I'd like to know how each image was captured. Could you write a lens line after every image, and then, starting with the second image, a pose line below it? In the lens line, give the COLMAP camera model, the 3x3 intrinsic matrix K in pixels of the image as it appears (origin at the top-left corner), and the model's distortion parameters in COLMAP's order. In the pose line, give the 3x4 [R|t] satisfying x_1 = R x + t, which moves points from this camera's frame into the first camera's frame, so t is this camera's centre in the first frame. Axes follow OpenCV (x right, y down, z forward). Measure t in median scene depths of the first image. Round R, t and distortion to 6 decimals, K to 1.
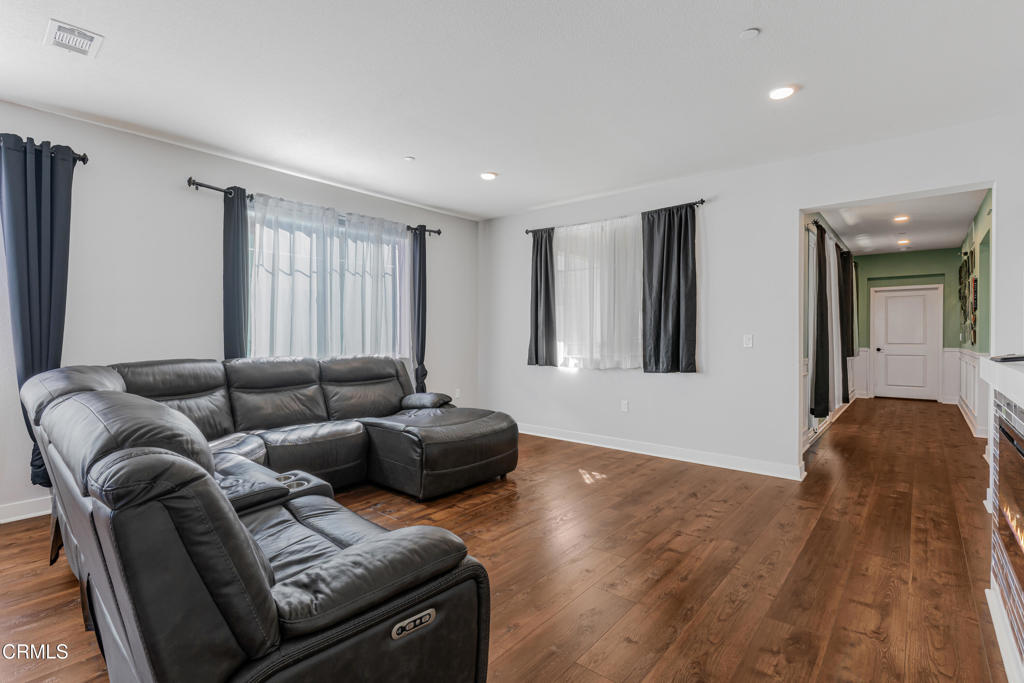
lens RADIAL K [[490.4, 0, 500.9], [0, 490.4, 336.8], [0, 0, 1]] dist [0.000092, -0.000020]
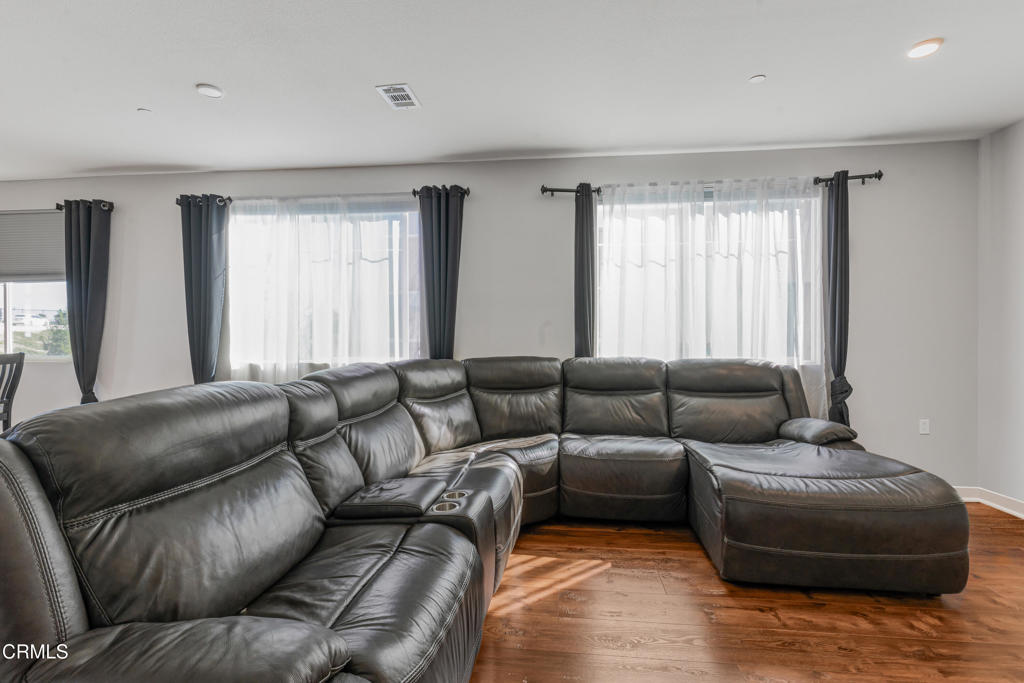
lens RADIAL K [[487.4, 0, 512.2], [0, 487.4, 337.9], [0, 0, 1]] dist [0.001708, -0.000558]
pose [[0.566124, 0.002662, -0.824316, 0.182869], [-0.000360, 0.999995, 0.002982, 0.001712], [0.824320, -0.001391, 0.566122, 0.318022]]
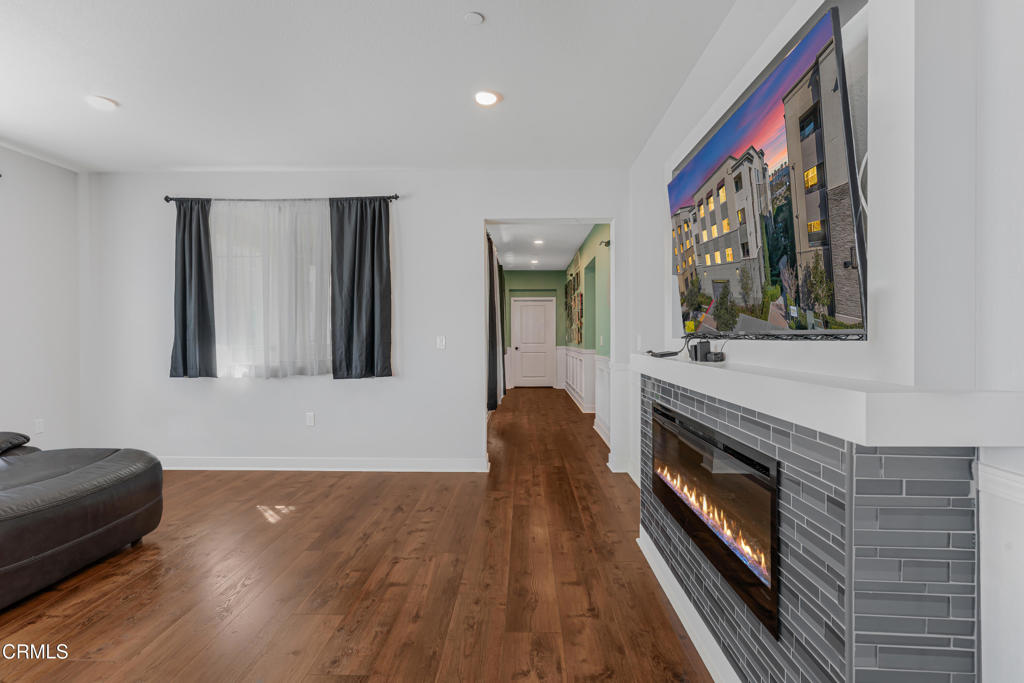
lens RADIAL K [[487.4, 0, 512.2], [0, 487.4, 337.9], [0, 0, 1]] dist [0.001708, -0.000558]
pose [[0.770216, -0.003753, 0.637772, -0.024017], [0.005471, 0.999985, -0.000722, 0.001343], [-0.637759, 0.004046, 0.770225, 0.130214]]
